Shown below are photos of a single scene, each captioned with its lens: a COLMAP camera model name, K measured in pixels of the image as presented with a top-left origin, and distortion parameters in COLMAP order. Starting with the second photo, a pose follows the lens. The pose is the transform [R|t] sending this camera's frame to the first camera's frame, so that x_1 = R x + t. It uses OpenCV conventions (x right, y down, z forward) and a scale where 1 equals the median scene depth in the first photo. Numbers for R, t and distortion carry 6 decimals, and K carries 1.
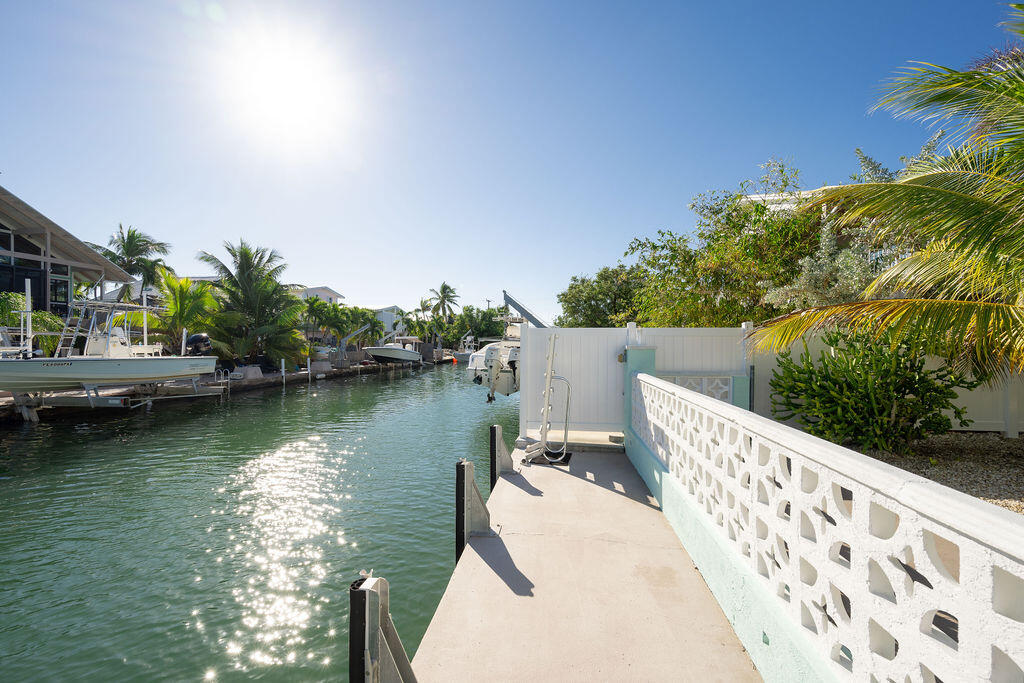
lens RADIAL K [[400.3, 0, 512.1], [0, 400.3, 347.3], [0, 0, 1]] dist [-0.003029, 0.000036]
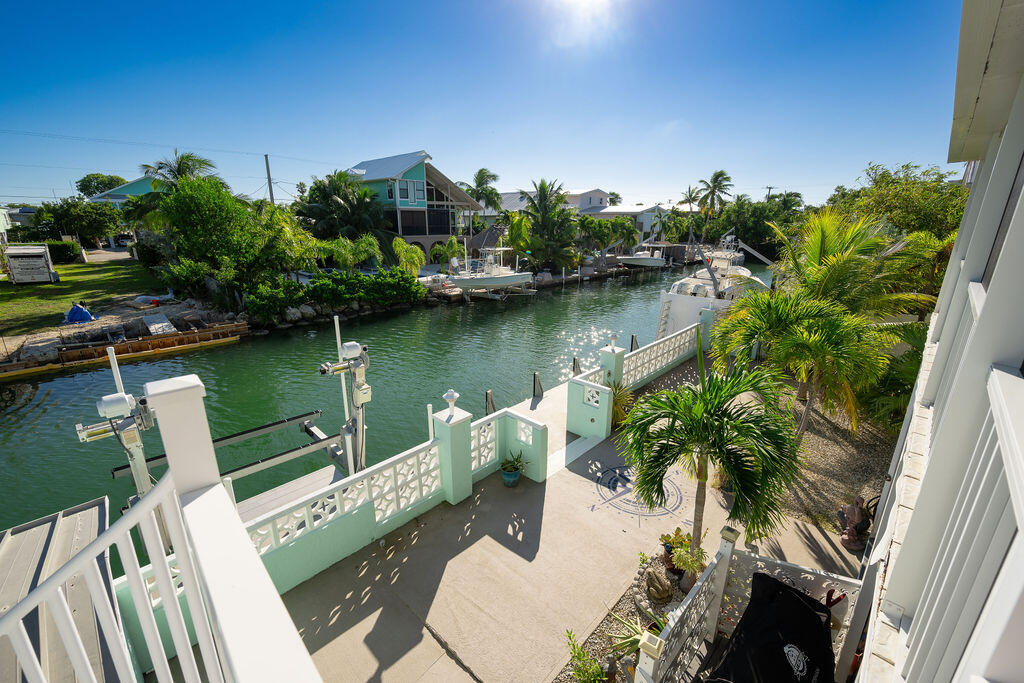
lens RADIAL K [[414.9, 0, 511.2], [0, 414.9, 345.7], [0, 0, 1]] dist [-0.001185, -0.000188]
pose [[0.803798, 0.170365, -0.569987, 0.163116], [-0.003761, 0.959554, 0.281499, -0.098114], [0.594891, -0.224125, 0.771928, -0.304113]]
